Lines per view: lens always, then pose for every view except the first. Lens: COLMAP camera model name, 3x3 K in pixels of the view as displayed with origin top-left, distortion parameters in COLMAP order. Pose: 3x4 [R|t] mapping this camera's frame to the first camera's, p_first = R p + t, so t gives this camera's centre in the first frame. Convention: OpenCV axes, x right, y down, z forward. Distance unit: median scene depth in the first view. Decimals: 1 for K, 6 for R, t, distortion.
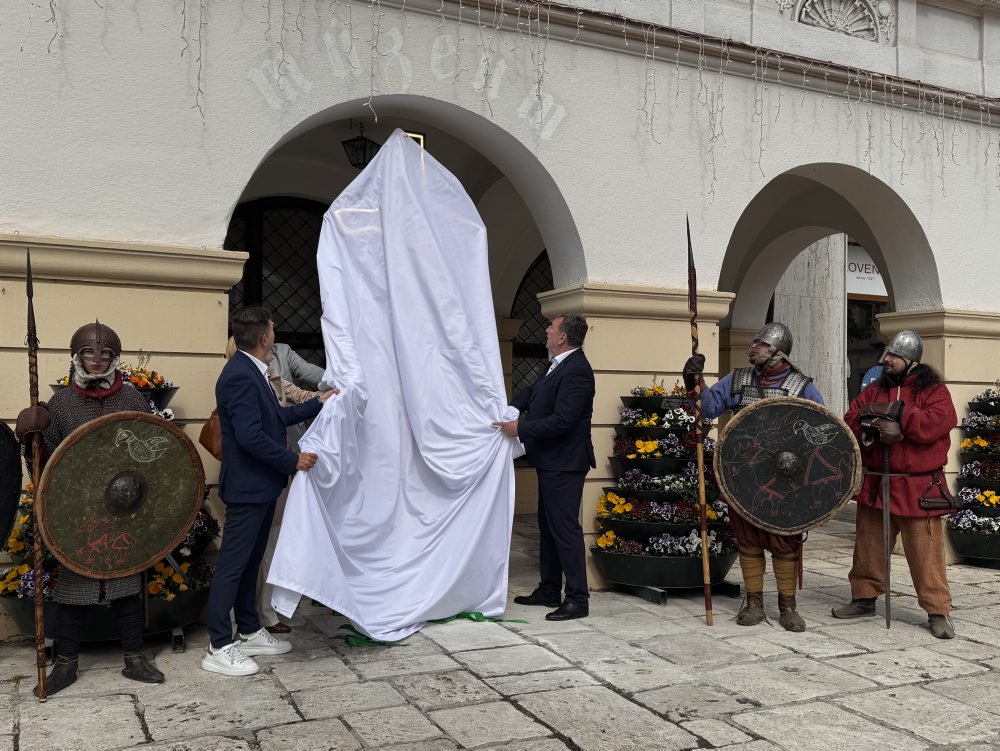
lens RADIAL K [[901.2, 0, 500.0], [0, 901.2, 375.5], [0, 0, 1]] dist [0.098570, -0.165210]
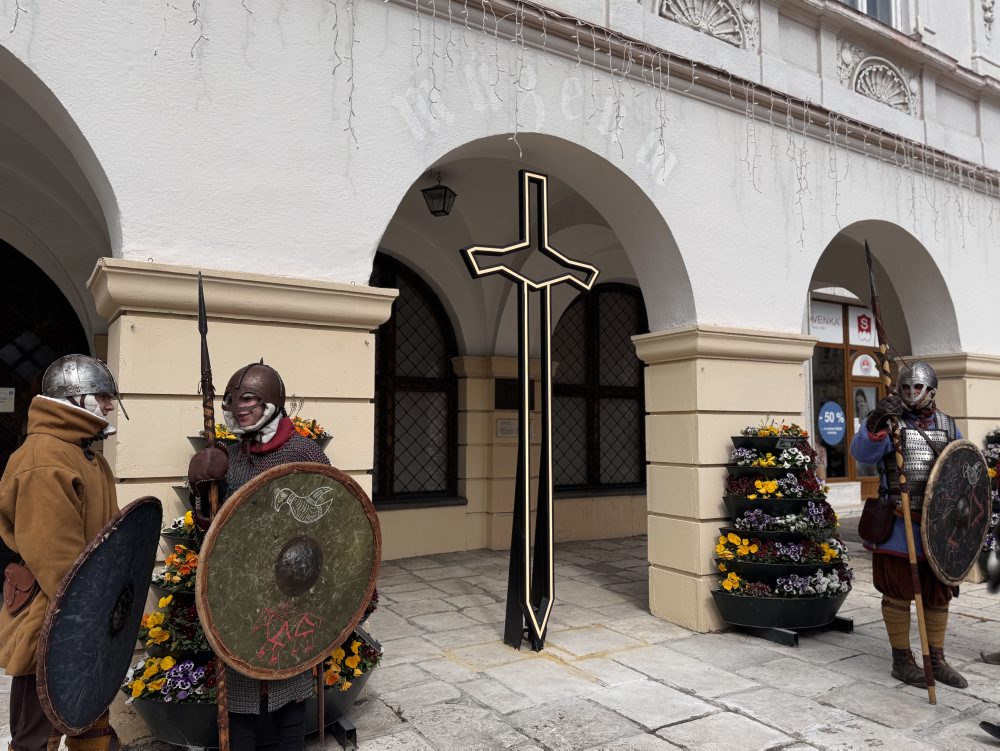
lens RADIAL K [[716.5, 0, 500.0], [0, 716.5, 375.5], [0, 0, 1]] dist [0.066772, -0.086147]
pose [[0.991154, -0.002303, 0.132694, -0.241723], [0.008216, 0.998996, -0.044032, -0.012685], [-0.132459, 0.044733, 0.990179, 0.235797]]
